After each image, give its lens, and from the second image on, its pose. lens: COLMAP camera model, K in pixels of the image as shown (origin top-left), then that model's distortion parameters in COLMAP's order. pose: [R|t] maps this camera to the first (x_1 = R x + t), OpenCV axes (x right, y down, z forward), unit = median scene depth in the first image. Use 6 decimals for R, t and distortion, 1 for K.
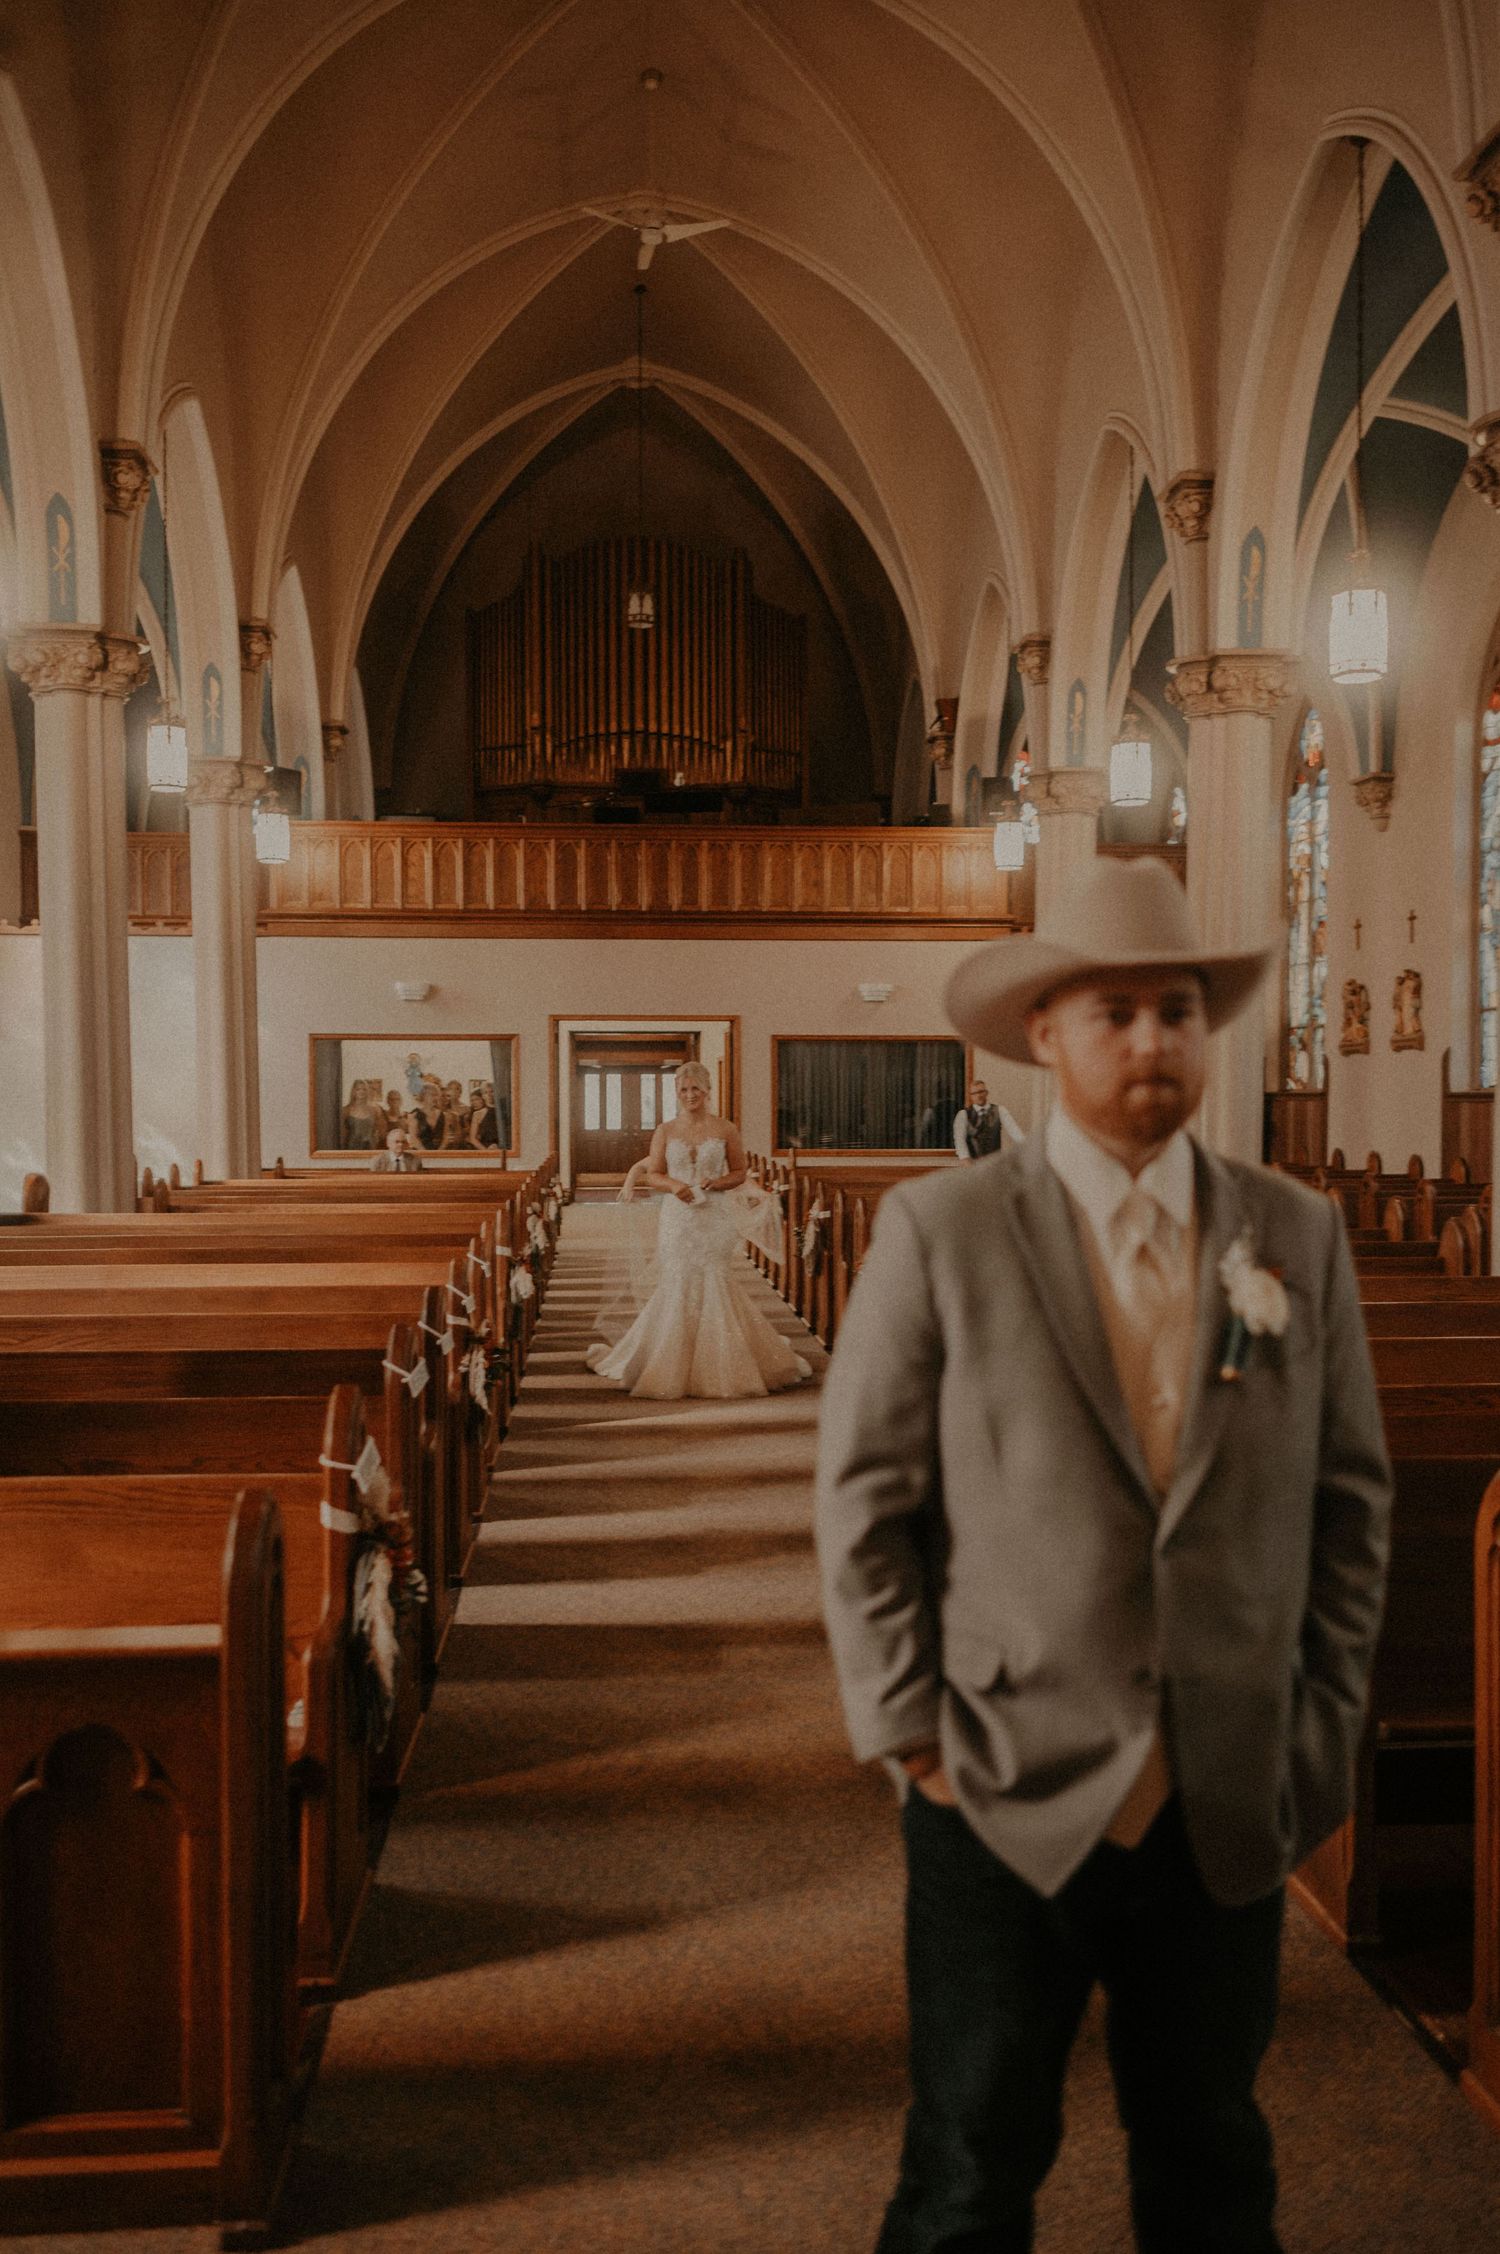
lens RADIAL K [[1852.6, 0, 765.1], [0, 1852.6, 1125.4], [0, 0, 1]] dist [-0.006209, -0.002881]
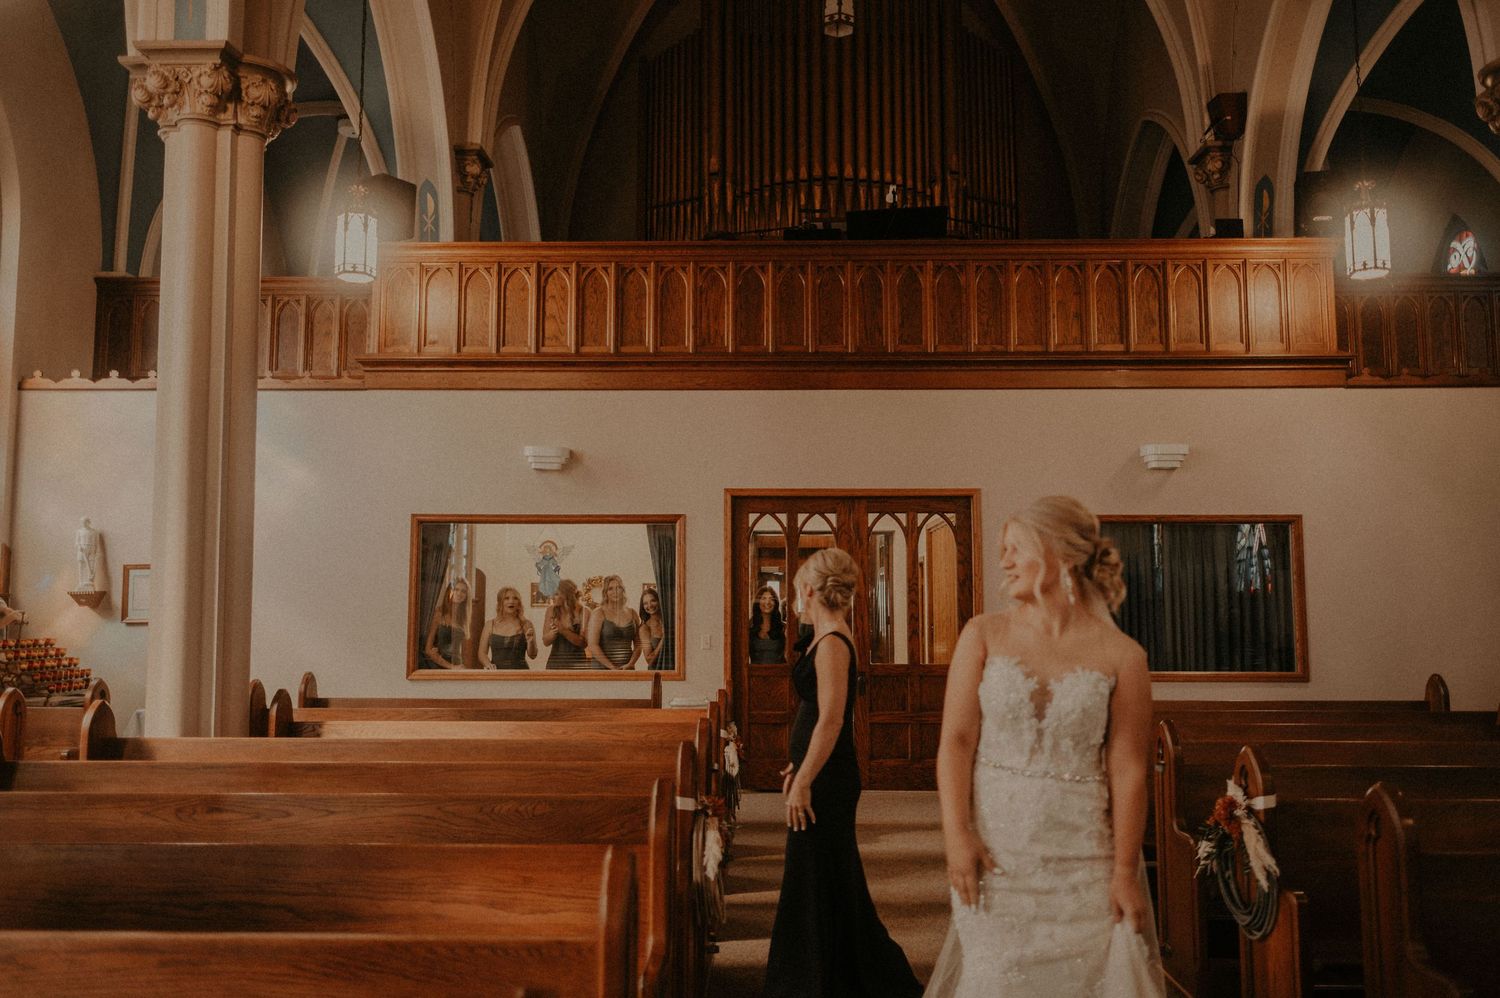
lens RADIAL K [[1232.9, 0, 747.2], [0, 1232.9, 497.0], [0, 0, 1]] dist [-0.006209, -0.002881]
pose [[0.994172, -0.007115, -0.107567, -0.052783], [-0.004685, 0.994025, -0.109053, -0.001657], [0.107700, 0.108921, 0.988199, 0.498953]]
